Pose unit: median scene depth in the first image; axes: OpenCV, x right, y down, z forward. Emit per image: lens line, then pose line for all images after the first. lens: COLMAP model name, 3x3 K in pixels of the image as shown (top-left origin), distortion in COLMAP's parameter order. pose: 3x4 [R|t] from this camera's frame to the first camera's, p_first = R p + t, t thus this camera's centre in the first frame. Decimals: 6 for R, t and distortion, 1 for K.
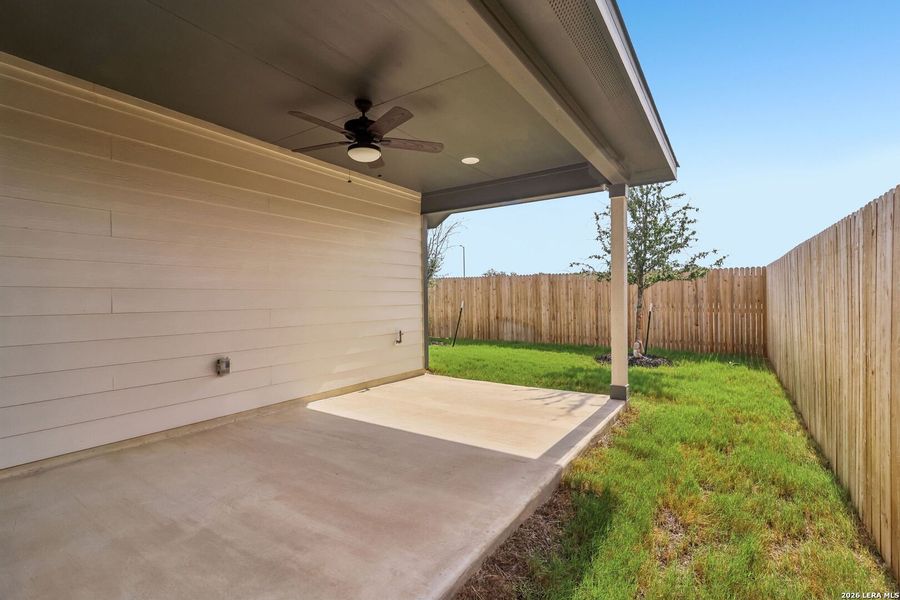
lens RADIAL K [[419.1, 0, 448.9], [0, 419.1, 299.1], [0, 0, 1]] dist [-0.000210, -0.000479]
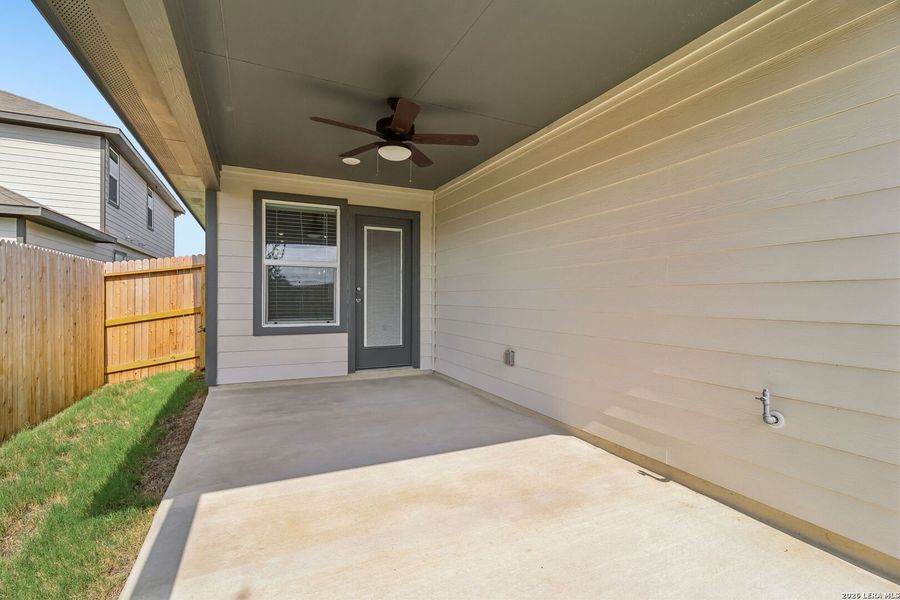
lens RADIAL K [[419.1, 0, 448.9], [0, 419.1, 299.1], [0, 0, 1]] dist [-0.000210, -0.000479]
pose [[-0.522869, 0.009623, -0.852358, 0.529184], [-0.000092, 0.999936, 0.011345, -0.010497], [0.852413, 0.006011, -0.522835, 1.490939]]
